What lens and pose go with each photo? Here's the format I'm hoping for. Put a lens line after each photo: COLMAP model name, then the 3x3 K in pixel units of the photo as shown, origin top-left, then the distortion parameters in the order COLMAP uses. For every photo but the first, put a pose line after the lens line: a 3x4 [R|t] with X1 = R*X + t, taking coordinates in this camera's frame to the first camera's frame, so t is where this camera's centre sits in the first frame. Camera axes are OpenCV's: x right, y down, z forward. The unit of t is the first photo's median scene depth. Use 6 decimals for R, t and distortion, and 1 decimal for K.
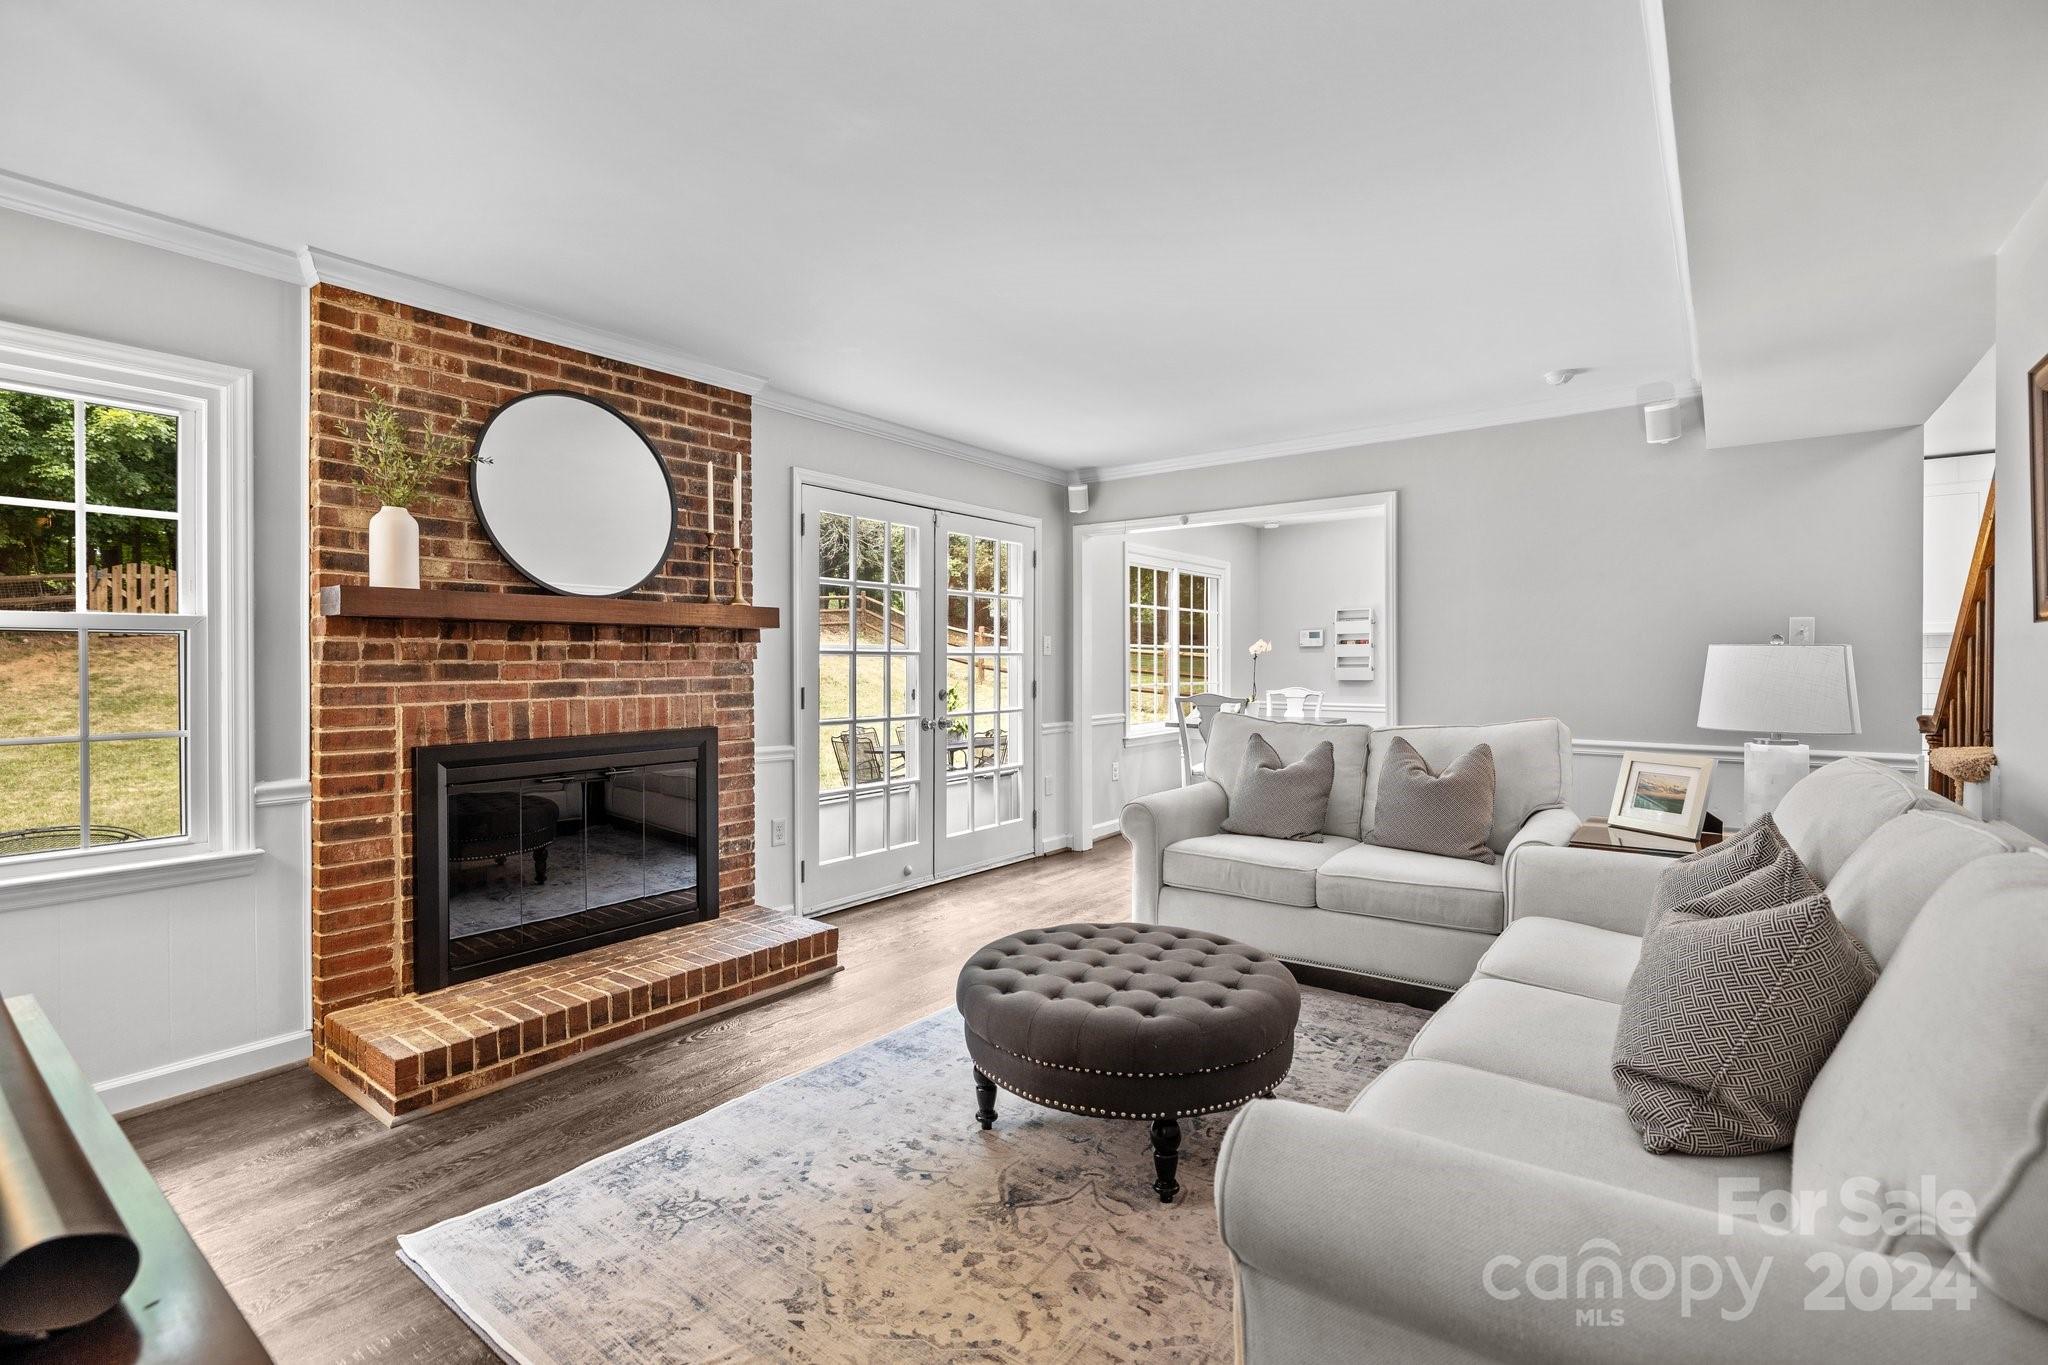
lens RADIAL K [[935.1, 0, 1020.6], [0, 935.1, 666.0], [0, 0, 1]] dist [-0.012180, -0.000095]
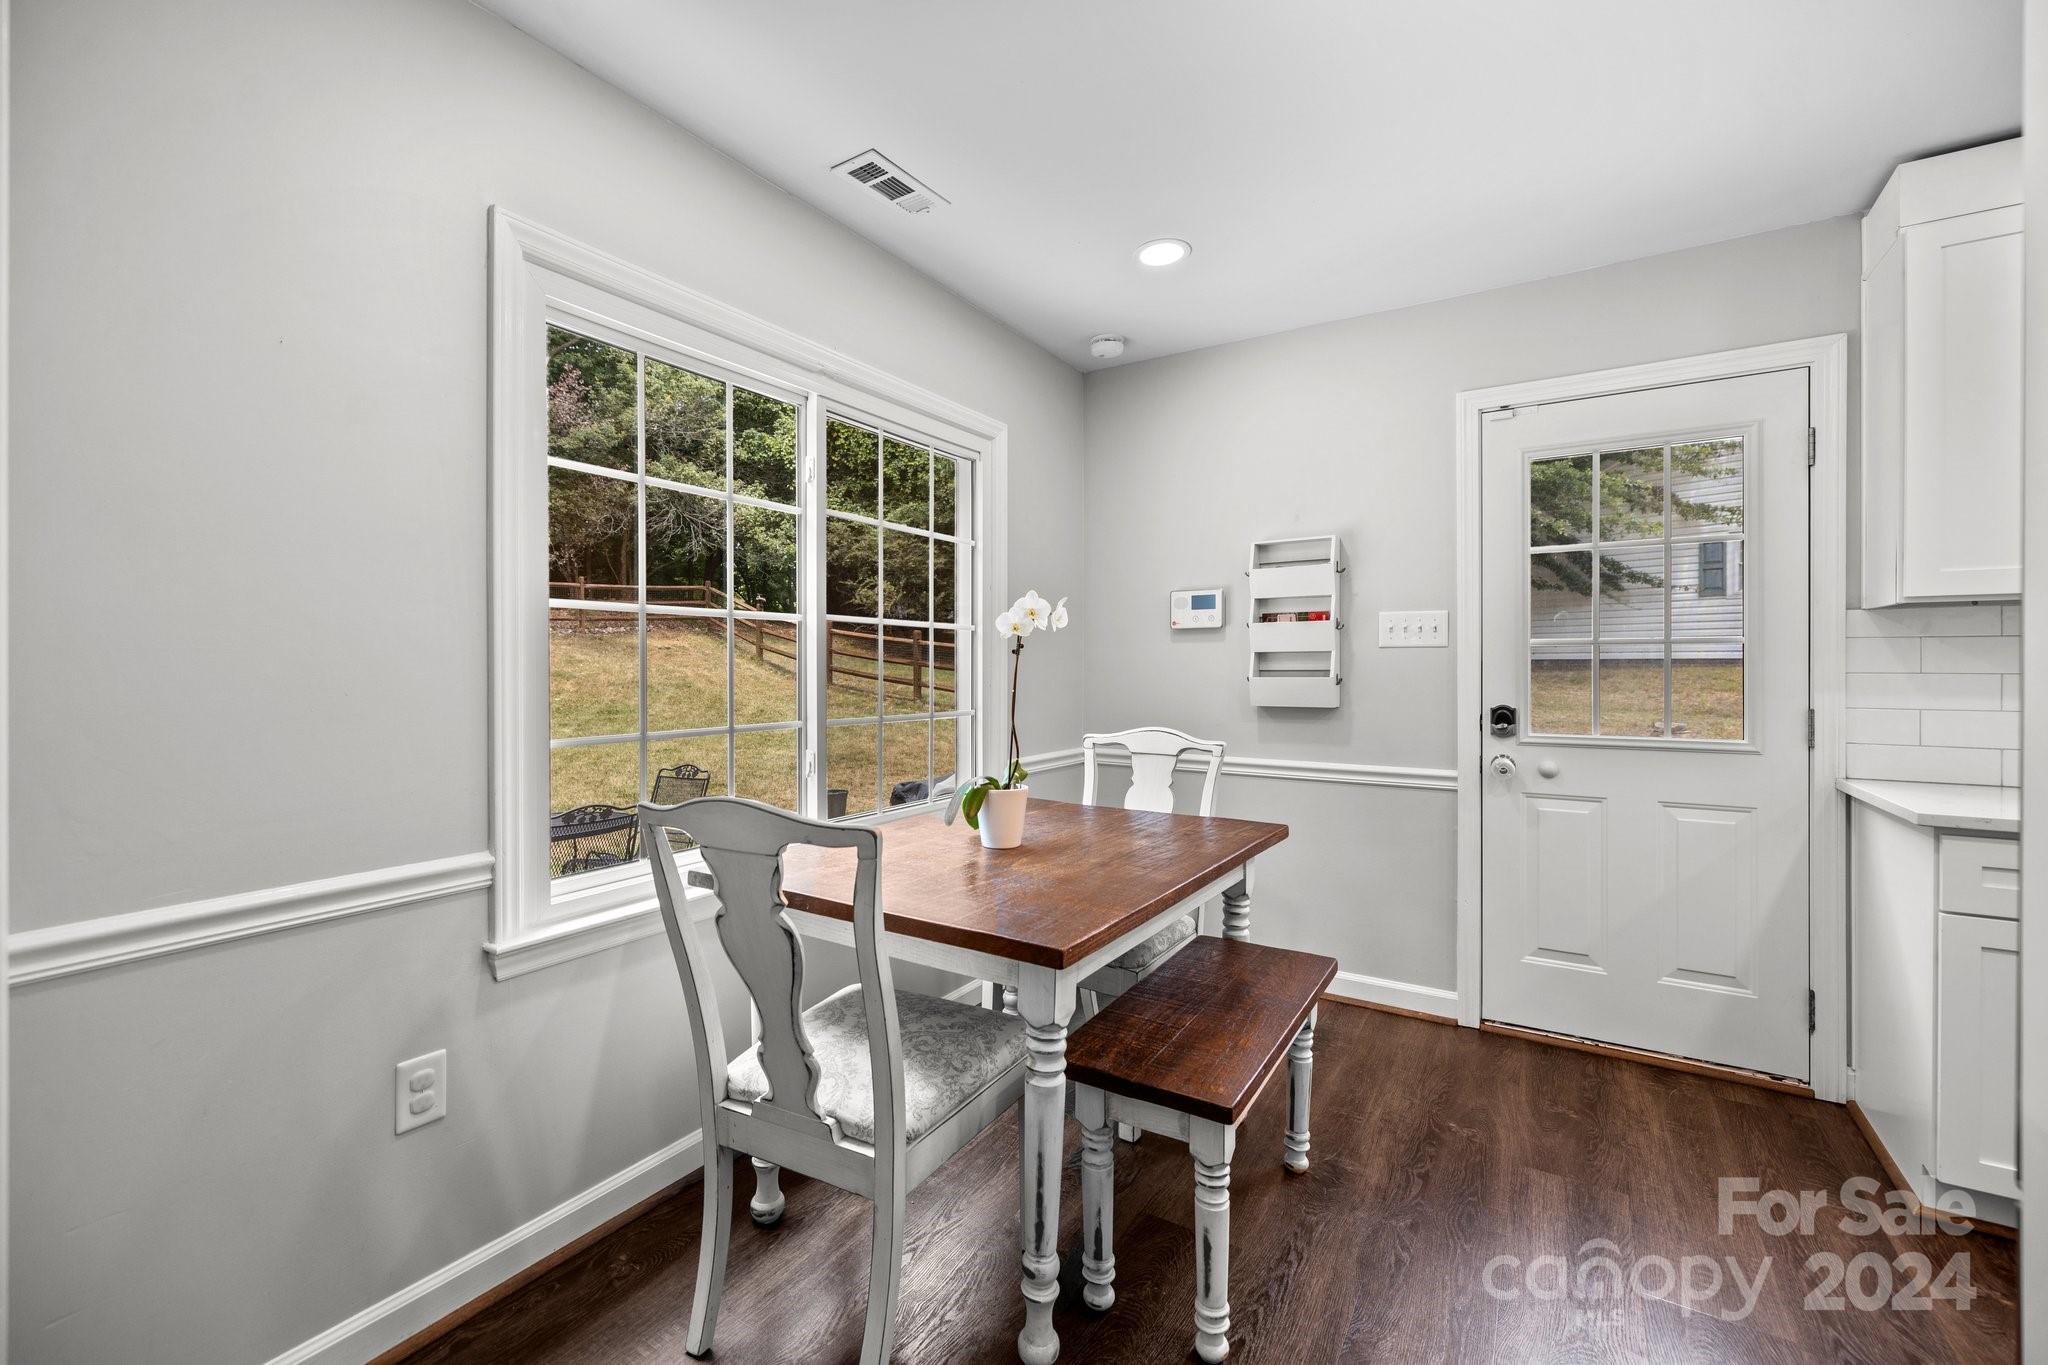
lens RADIAL K [[868.8, 0, 1013.4], [0, 868.8, 667.2], [0, 0, 1]] dist [0.001479, 0.000049]
pose [[0.996792, 0.002445, 0.080001, 0.456349], [-0.002496, 0.999997, 0.000528, -0.005876], [-0.080000, -0.000726, 0.996795, 1.418216]]
